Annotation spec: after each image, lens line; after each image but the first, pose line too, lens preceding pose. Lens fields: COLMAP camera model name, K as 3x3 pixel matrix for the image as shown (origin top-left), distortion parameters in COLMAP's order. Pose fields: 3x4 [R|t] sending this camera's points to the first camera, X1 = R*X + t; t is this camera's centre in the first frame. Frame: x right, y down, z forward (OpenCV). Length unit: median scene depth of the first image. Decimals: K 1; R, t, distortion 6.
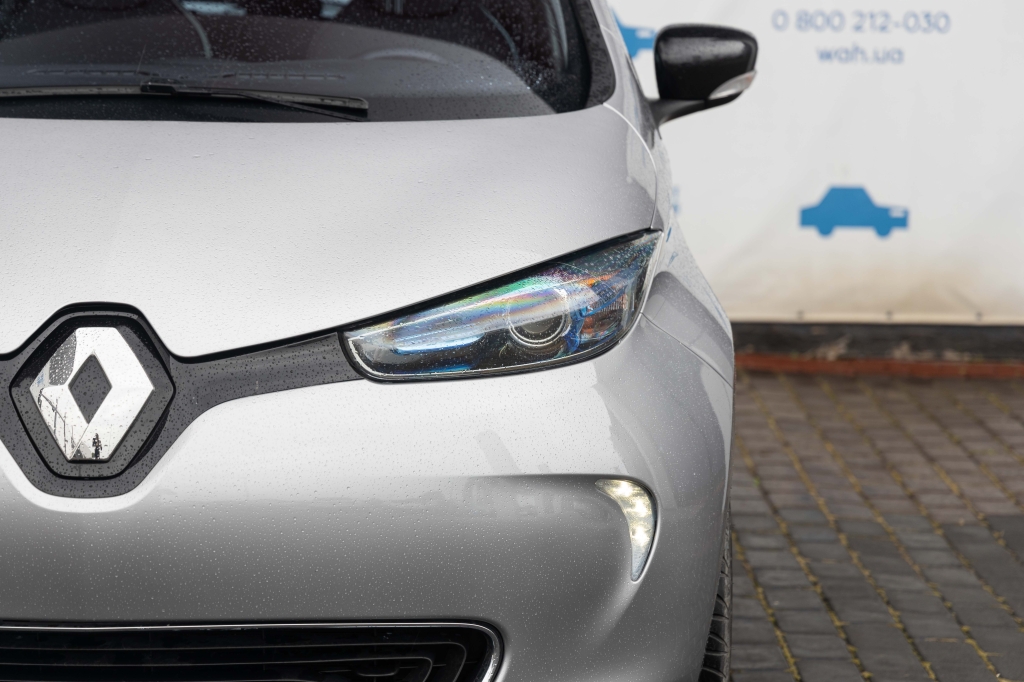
lens RADIAL K [[2576.5, 0, 512.0], [0, 2576.5, 341.0], [0, 0, 1]] dist [-0.018554, -0.594224]
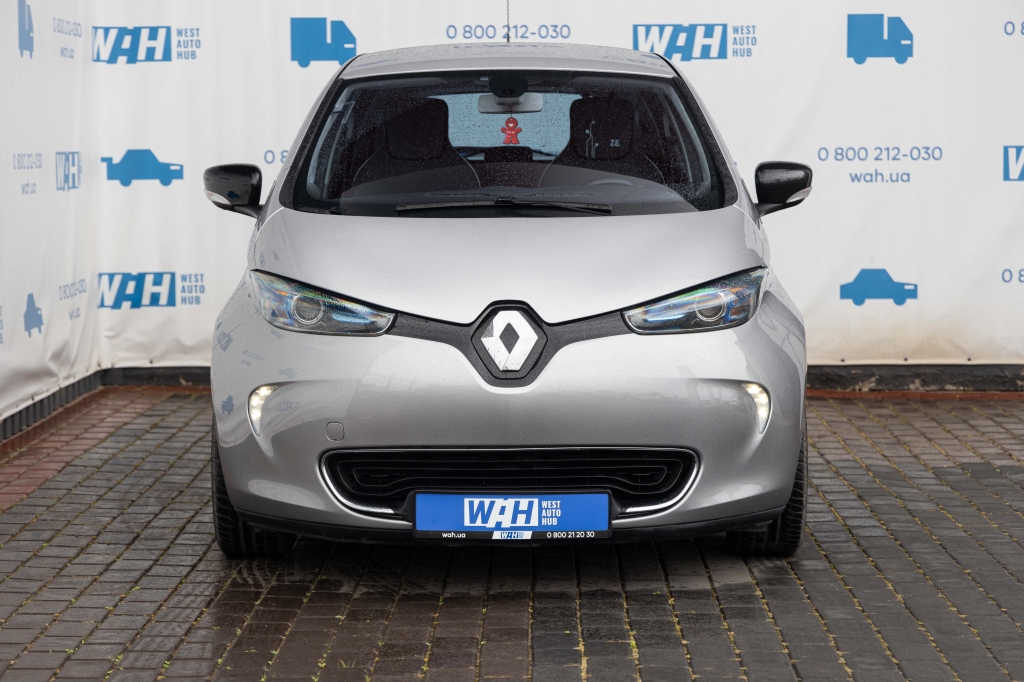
lens RADIAL K [[2576.5, 0, 512.0], [0, 2576.5, 341.0], [0, 0, 1]] dist [-0.018554, -0.594224]
pose [[0.999619, -0.021145, -0.017732, -0.080429], [0.020219, 0.998500, -0.050884, 0.085540], [0.018782, 0.050506, 0.998547, -0.755902]]
